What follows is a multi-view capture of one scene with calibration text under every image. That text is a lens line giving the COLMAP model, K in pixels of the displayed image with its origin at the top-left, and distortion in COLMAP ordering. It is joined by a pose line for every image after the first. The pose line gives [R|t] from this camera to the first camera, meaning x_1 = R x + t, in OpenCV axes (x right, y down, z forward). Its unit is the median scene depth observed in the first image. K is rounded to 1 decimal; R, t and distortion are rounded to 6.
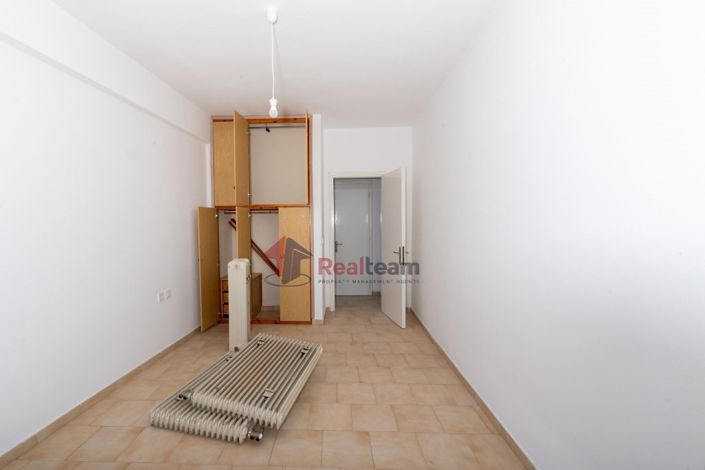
lens RADIAL K [[290.2, 0, 351.6], [0, 290.2, 238.2], [0, 0, 1]] dist [0.000199, 0.000192]
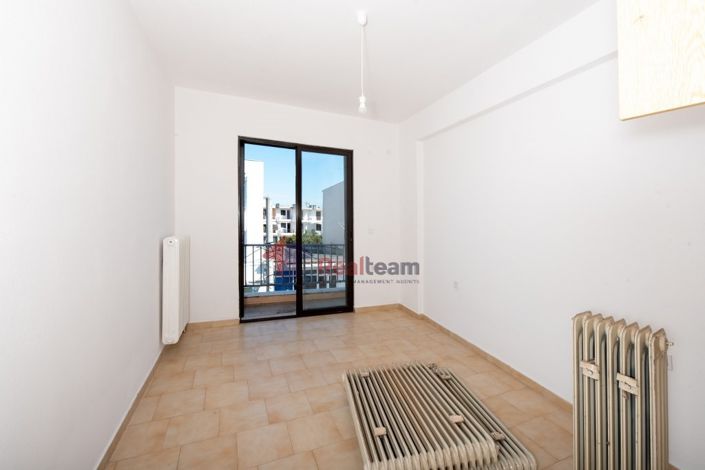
lens RADIAL K [[290.2, 0, 351.6], [0, 290.2, 238.2], [0, 0, 1]] dist [0.000199, 0.000192]
pose [[-0.941094, 0.006172, -0.338089, 0.126898], [-0.040278, 0.990669, 0.130203, -0.113769], [0.335738, 0.136151, -0.932064, 1.962025]]
